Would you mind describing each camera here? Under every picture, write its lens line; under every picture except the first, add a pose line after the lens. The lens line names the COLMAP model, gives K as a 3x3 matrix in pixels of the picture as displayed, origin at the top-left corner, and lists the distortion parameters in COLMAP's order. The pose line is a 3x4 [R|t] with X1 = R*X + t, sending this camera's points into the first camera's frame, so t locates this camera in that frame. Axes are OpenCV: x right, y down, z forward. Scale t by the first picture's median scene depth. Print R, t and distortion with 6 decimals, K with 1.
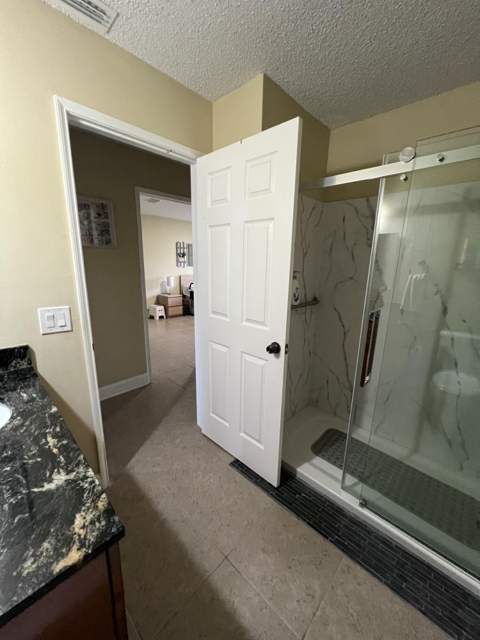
lens RADIAL K [[257.1, 0, 240.4], [0, 257.1, 319.0], [0, 0, 1]] dist [-0.001049, -0.000090]
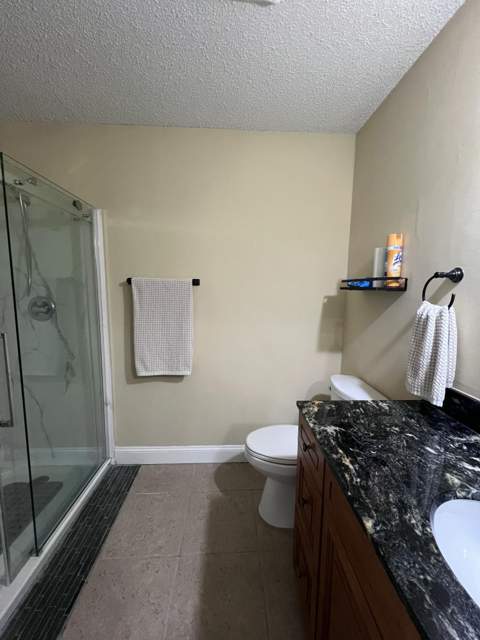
lens RADIAL K [[257.1, 0, 240.3], [0, 257.1, 319.3], [0, 0, 1]] dist [-0.001049, -0.000090]
pose [[-0.722167, -0.118243, 0.681538, -0.960371], [0.124831, 0.946826, 0.296542, -0.361415], [-0.680362, 0.299229, -0.669006, 1.634180]]
